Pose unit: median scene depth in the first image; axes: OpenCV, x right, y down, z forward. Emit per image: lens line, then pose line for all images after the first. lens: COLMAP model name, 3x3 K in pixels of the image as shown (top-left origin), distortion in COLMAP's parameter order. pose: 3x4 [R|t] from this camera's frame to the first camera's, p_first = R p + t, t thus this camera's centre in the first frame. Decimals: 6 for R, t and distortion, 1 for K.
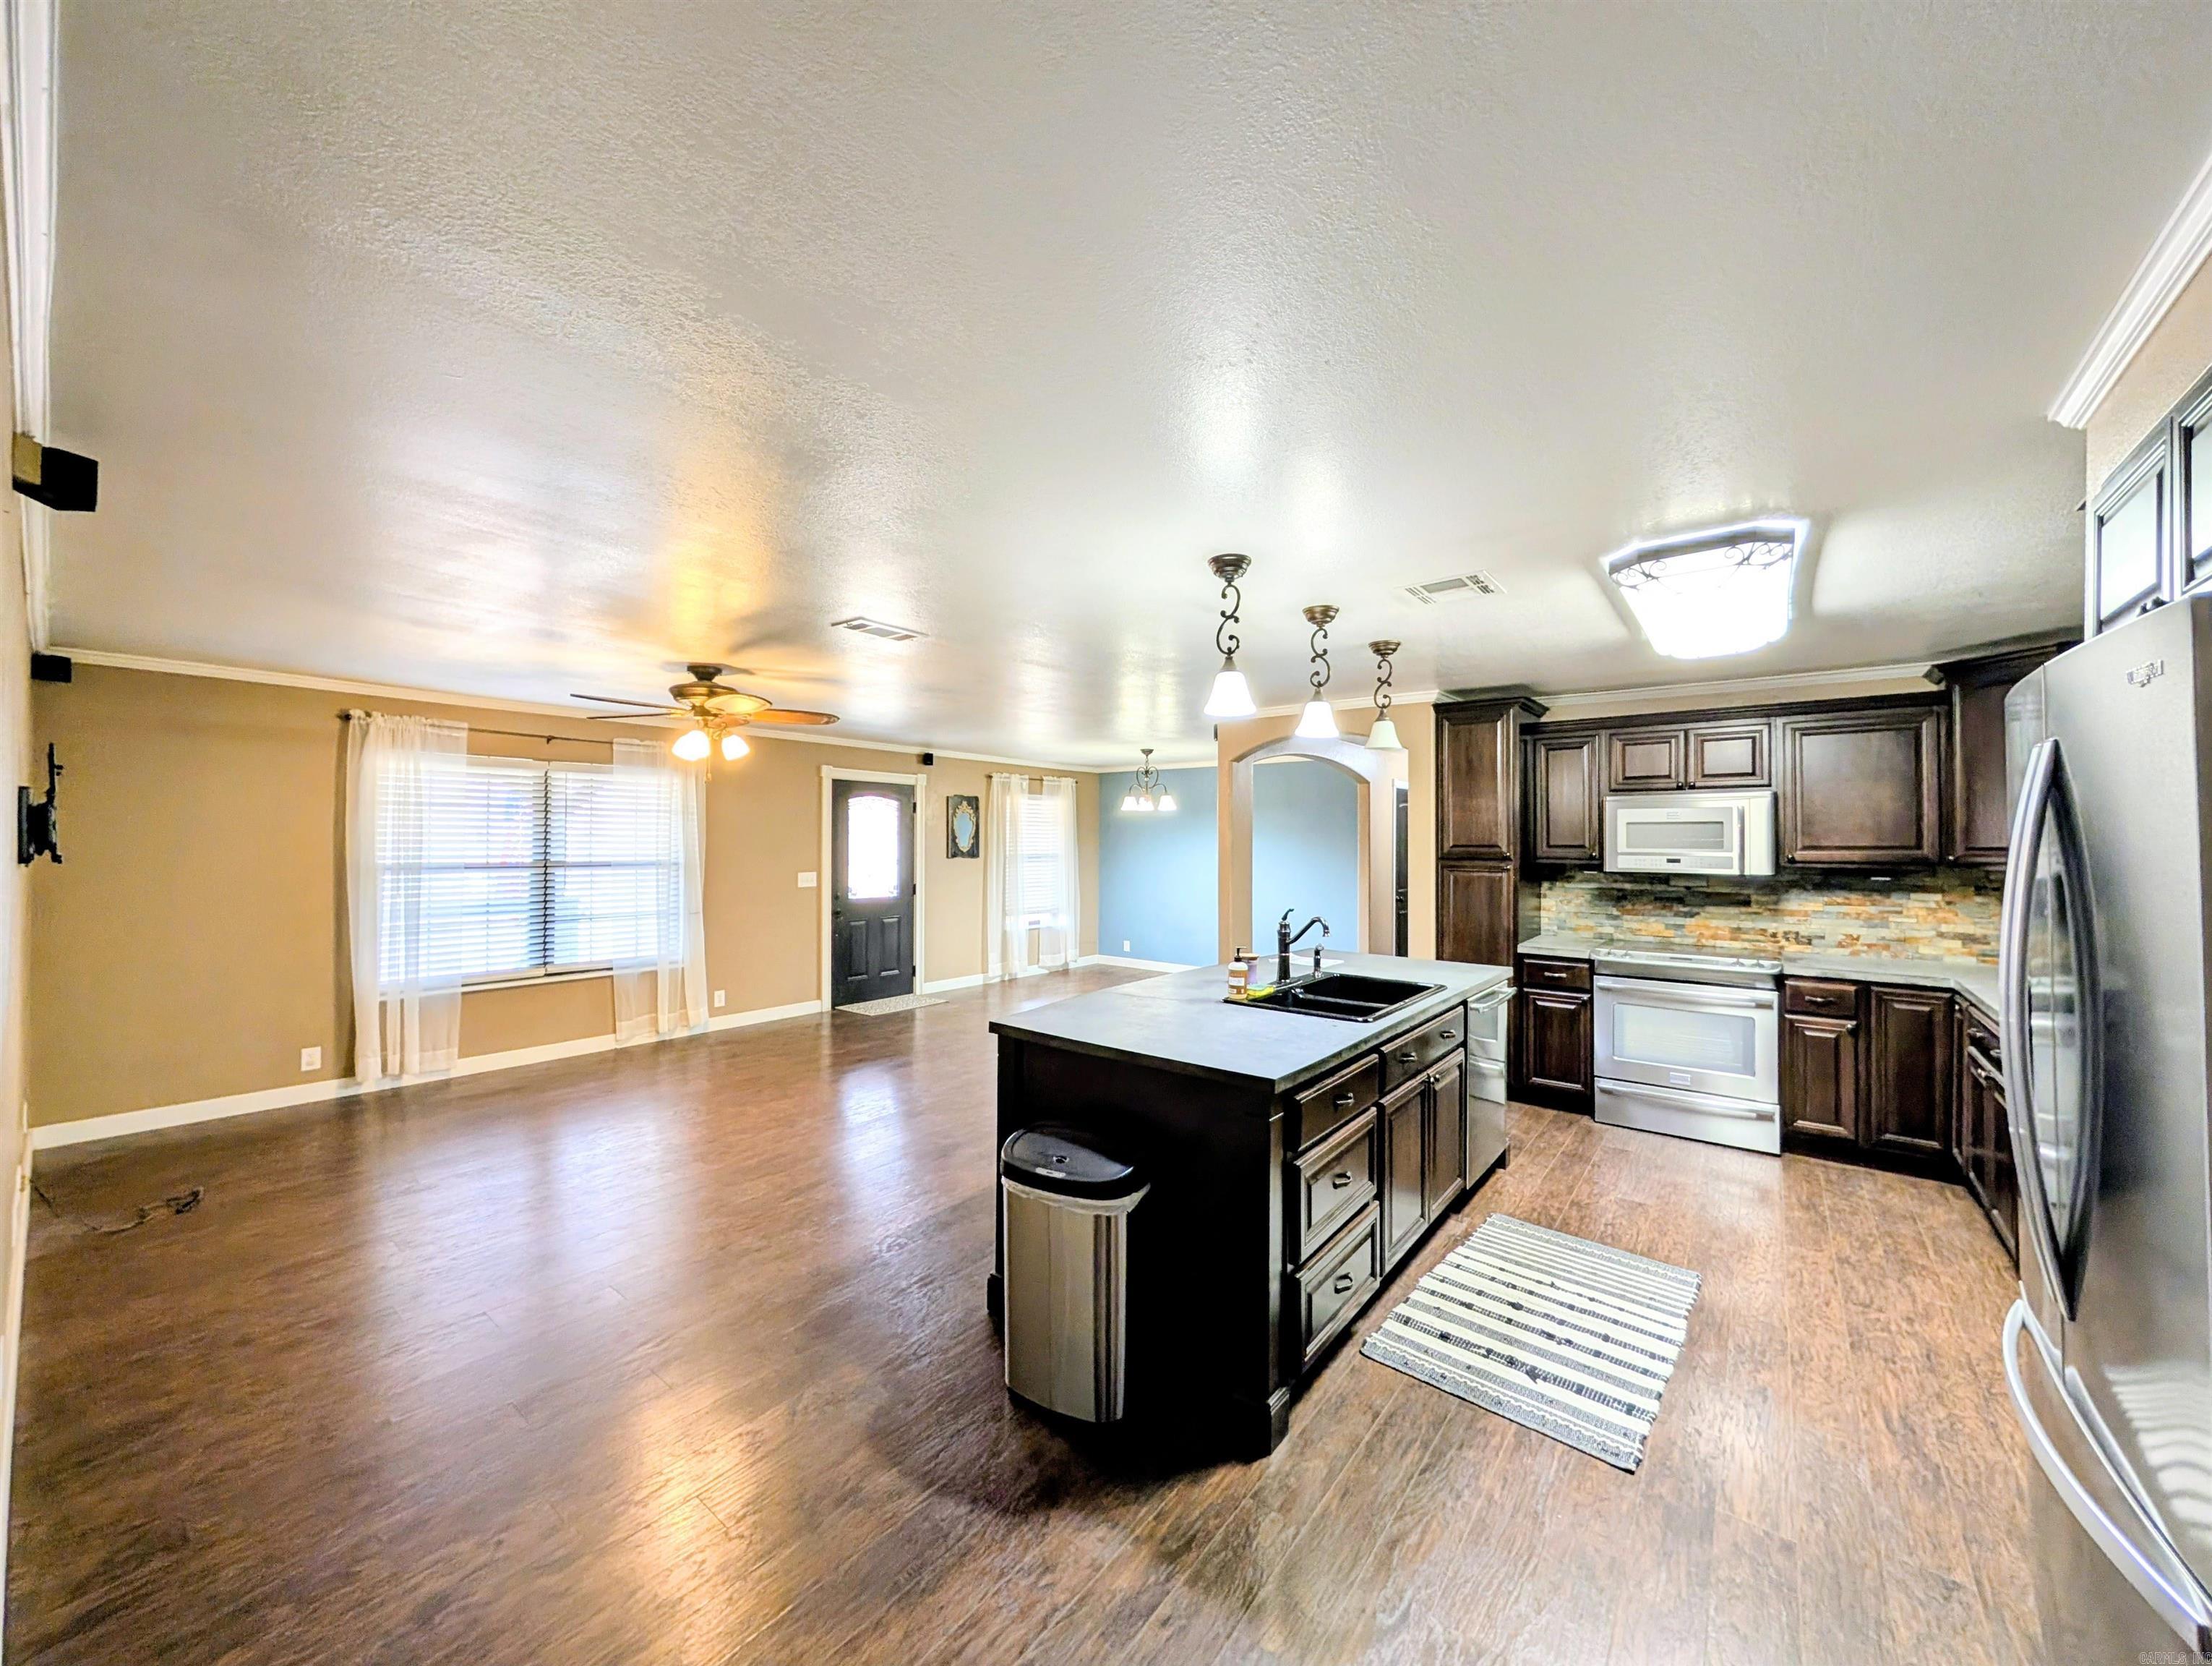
lens RADIAL K [[775.3, 0, 1102.4], [0, 775.3, 841.5], [0, 0, 1]] dist [-0.000135, -0.000005]
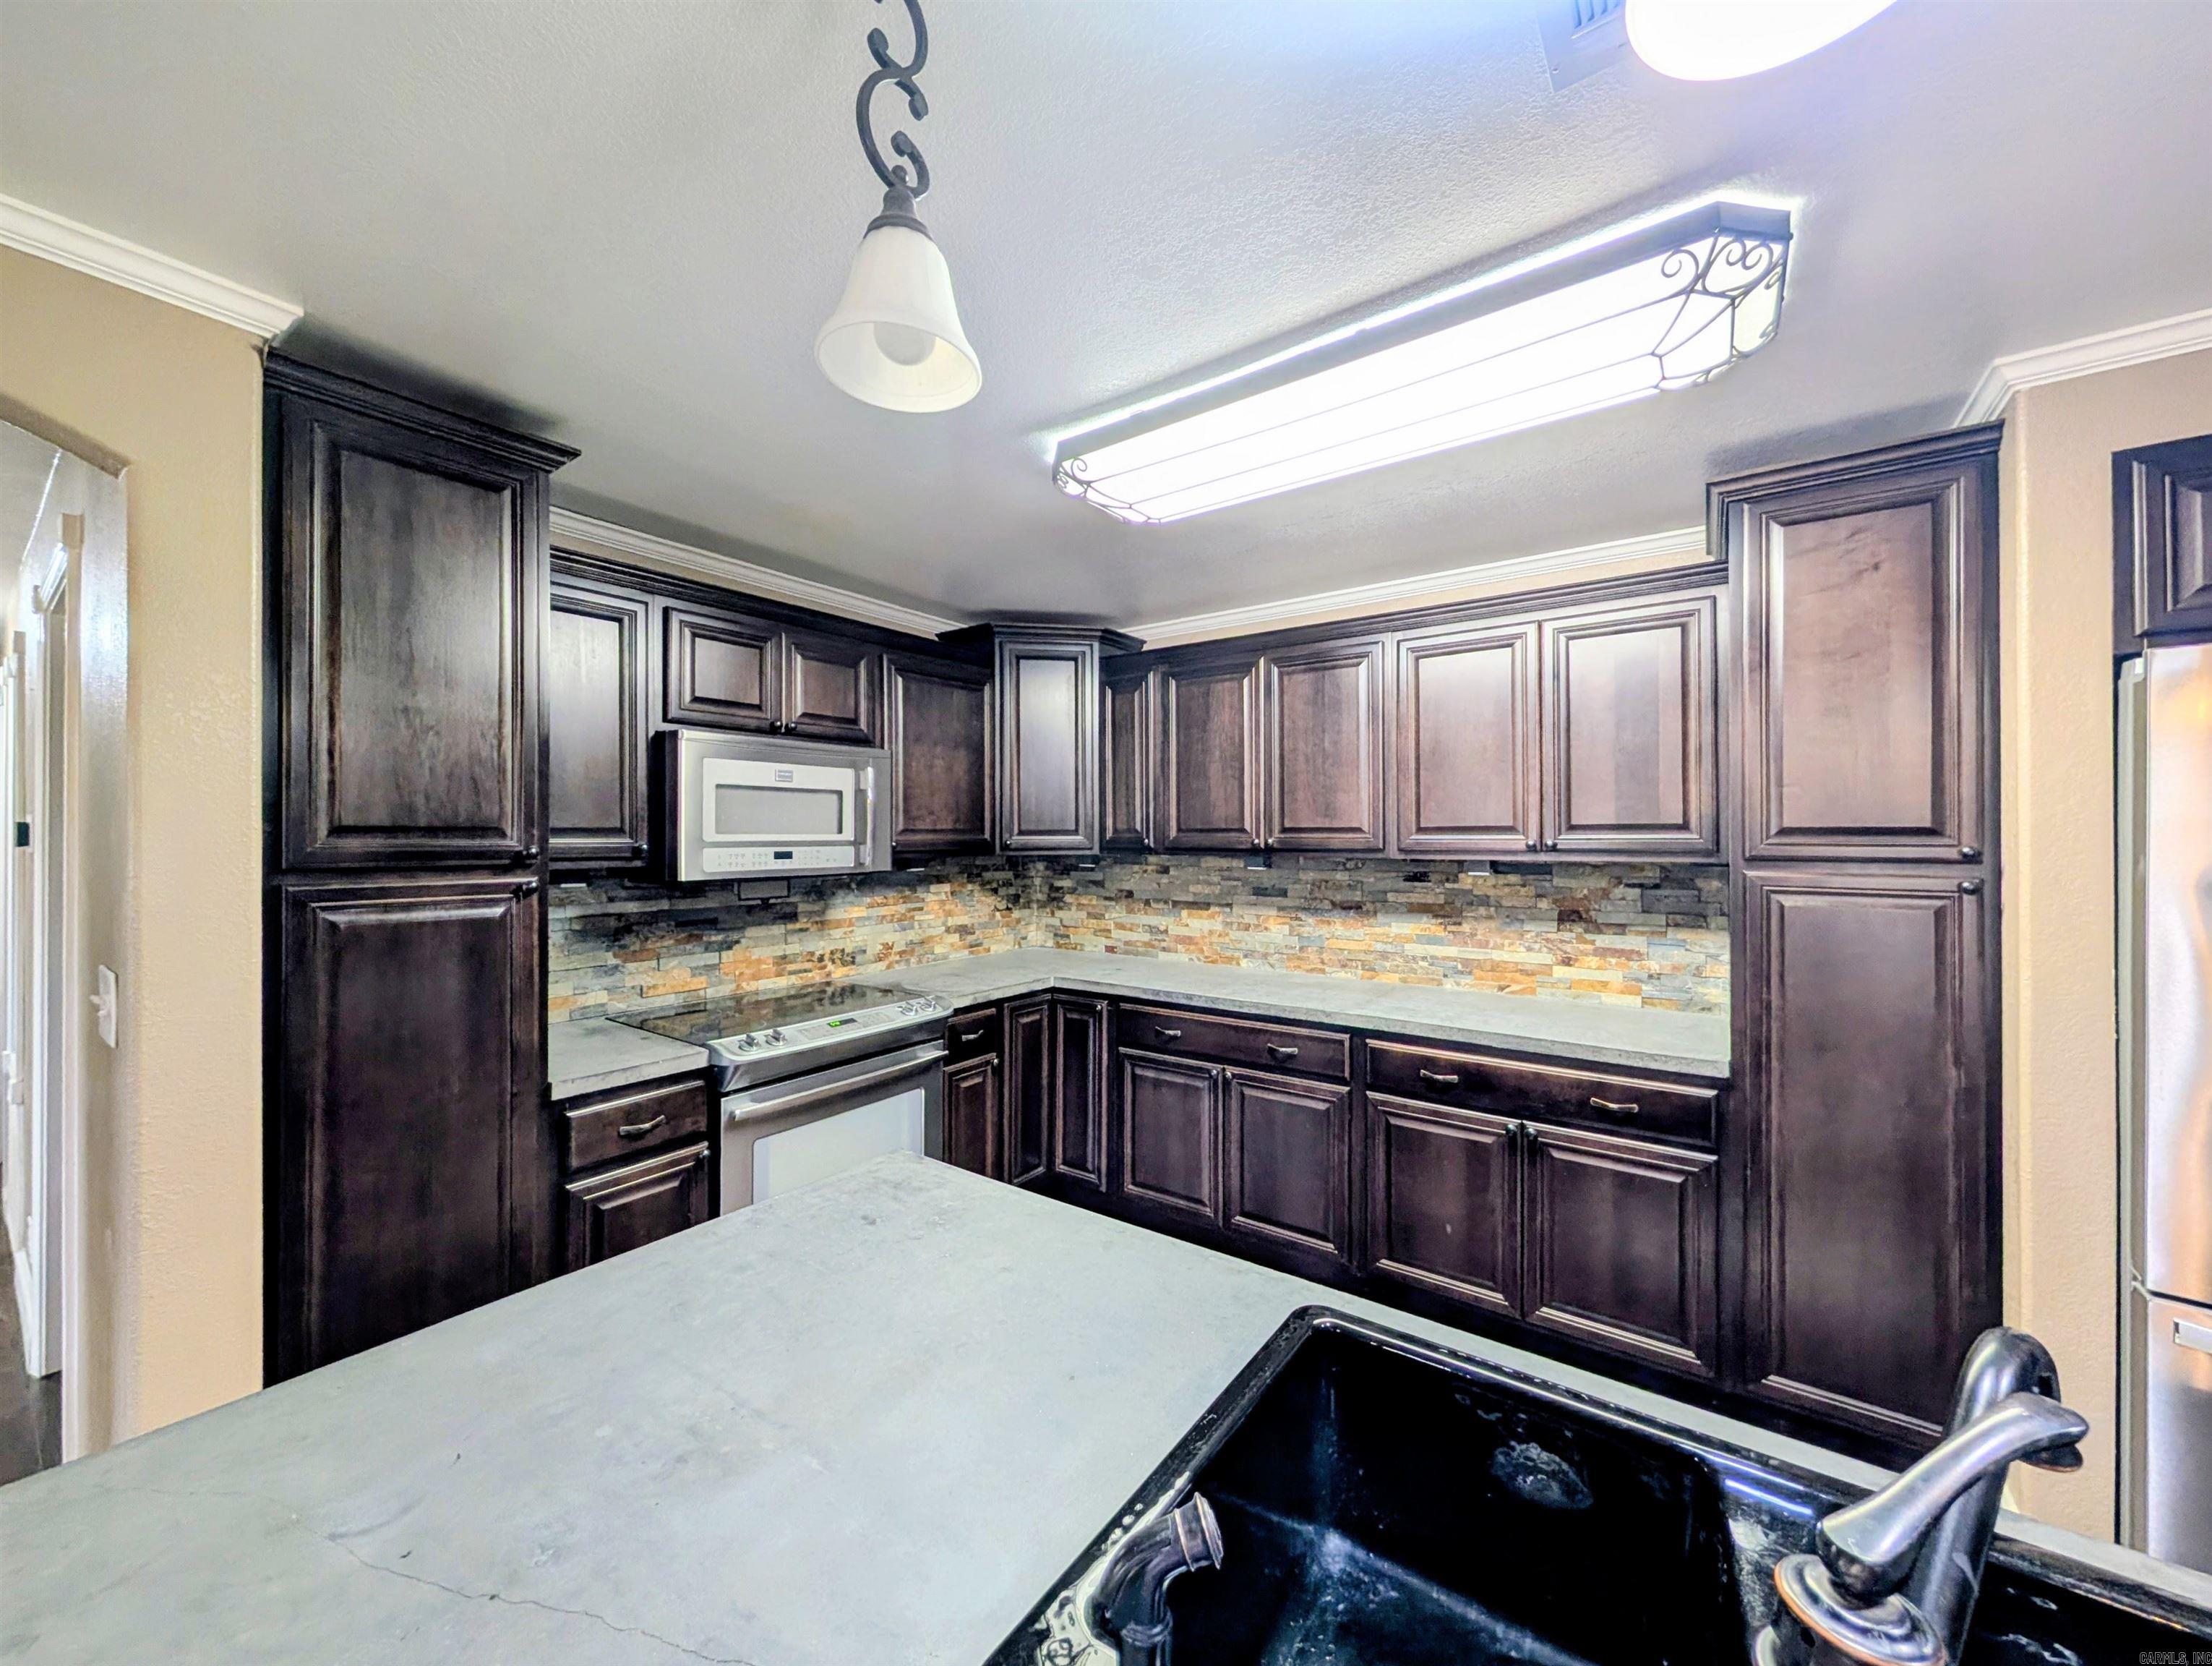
lens RADIAL K [[844.9, 0, 1106.6], [0, 844.9, 829.2], [0, 0, 1]] dist [-0.002015, -0.000121]
pose [[-0.076407, 0.002030, 0.997075, 0.095648], [-0.002533, 0.999994, -0.002231, 0.006609], [-0.997073, -0.002696, -0.076402, 0.803843]]
